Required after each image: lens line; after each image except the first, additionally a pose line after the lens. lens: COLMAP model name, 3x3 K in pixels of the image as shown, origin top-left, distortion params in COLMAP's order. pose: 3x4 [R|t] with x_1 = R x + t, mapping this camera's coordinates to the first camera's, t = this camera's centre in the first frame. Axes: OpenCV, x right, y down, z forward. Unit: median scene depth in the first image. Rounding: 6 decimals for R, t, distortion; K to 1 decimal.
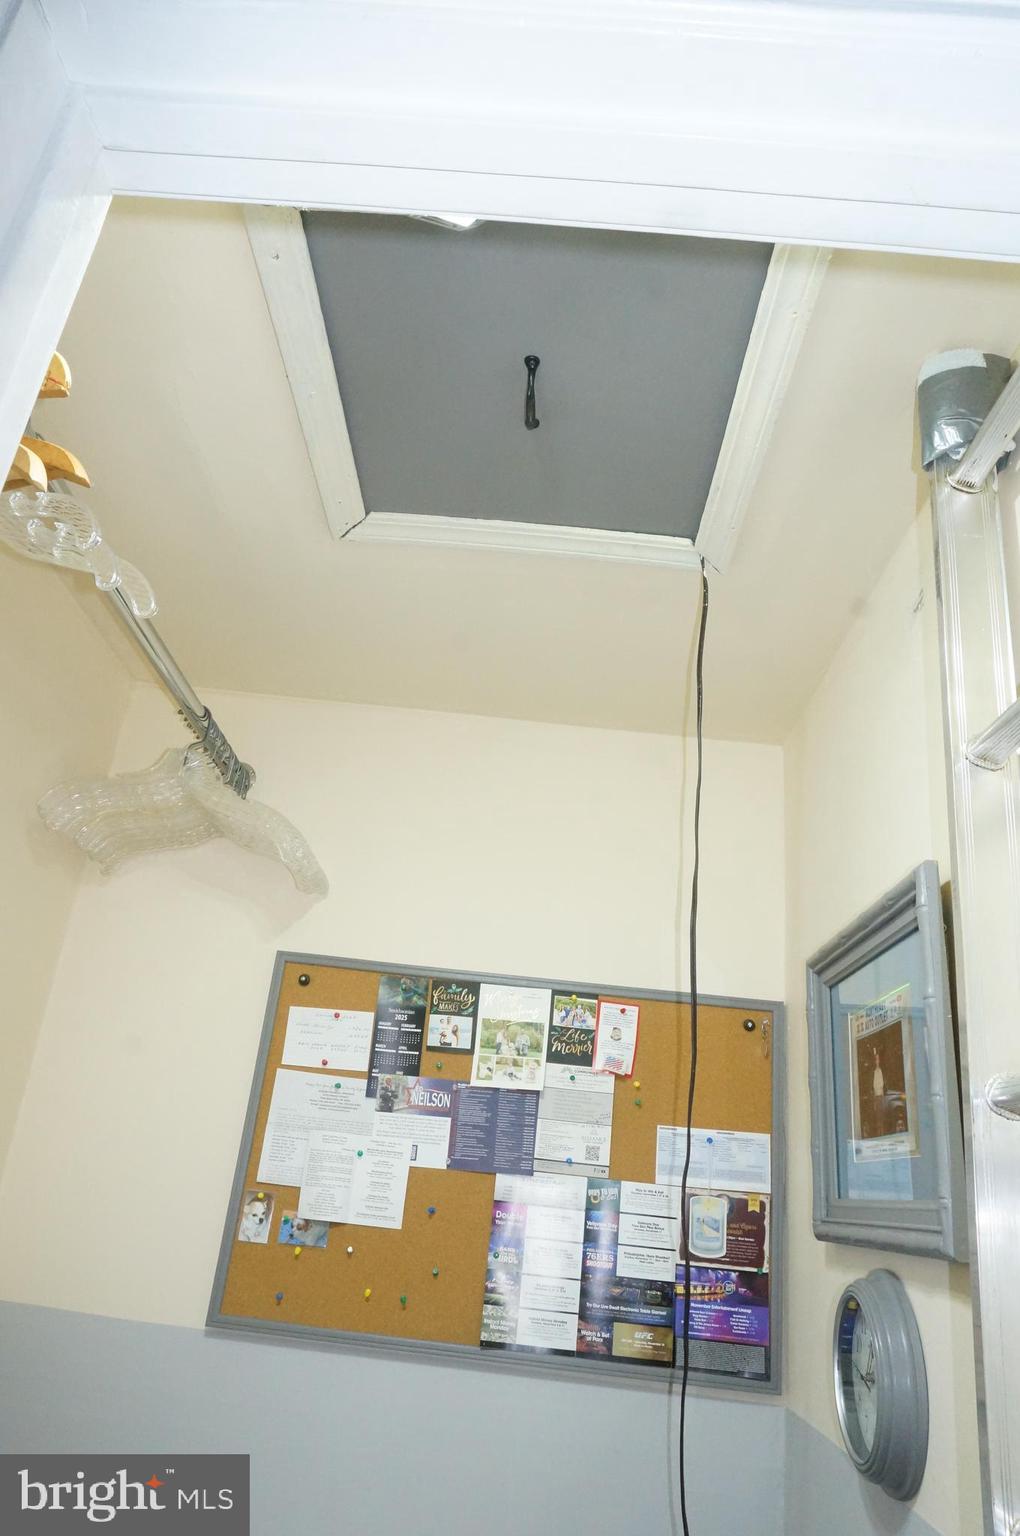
lens RADIAL K [[1024.4, 0, 513.7], [0, 1024.4, 763.9], [0, 0, 1]] dist [-0.050299, 0.037826]
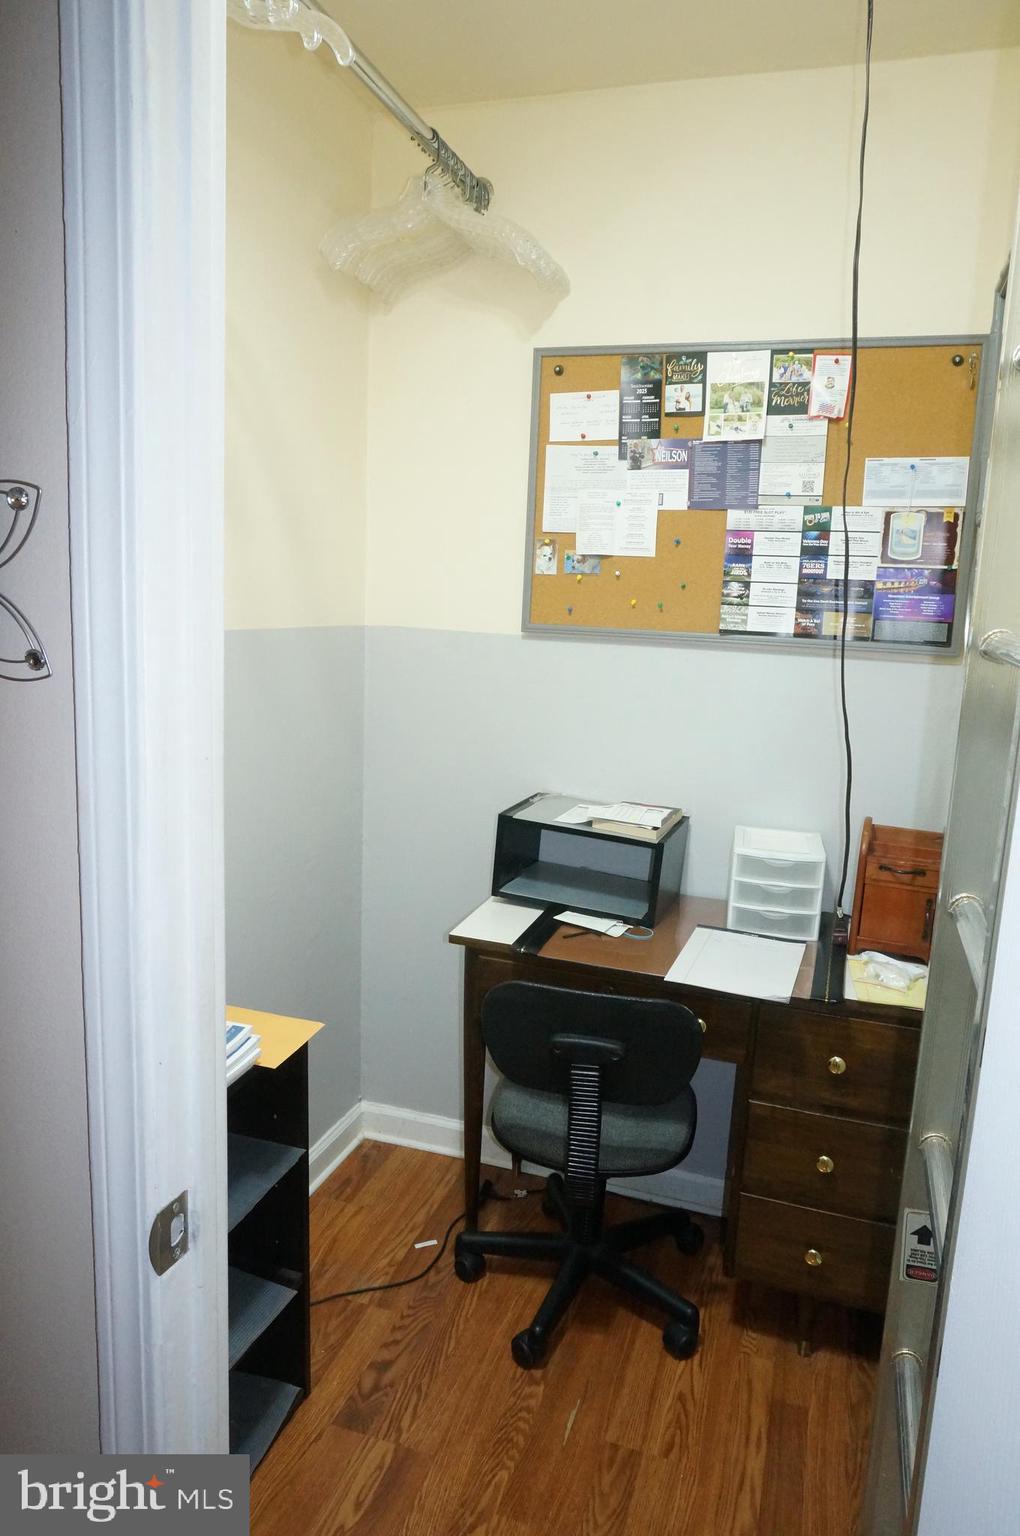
lens RADIAL K [[1024.4, 0, 513.7], [0, 1024.4, 763.9], [0, 0, 1]] dist [-0.050299, 0.037826]
pose [[0.947968, -0.013180, -0.318092, 0.122756], [0.176981, 0.852349, 0.492117, 0.008985], [0.264639, -0.522807, 0.810332, -0.231427]]
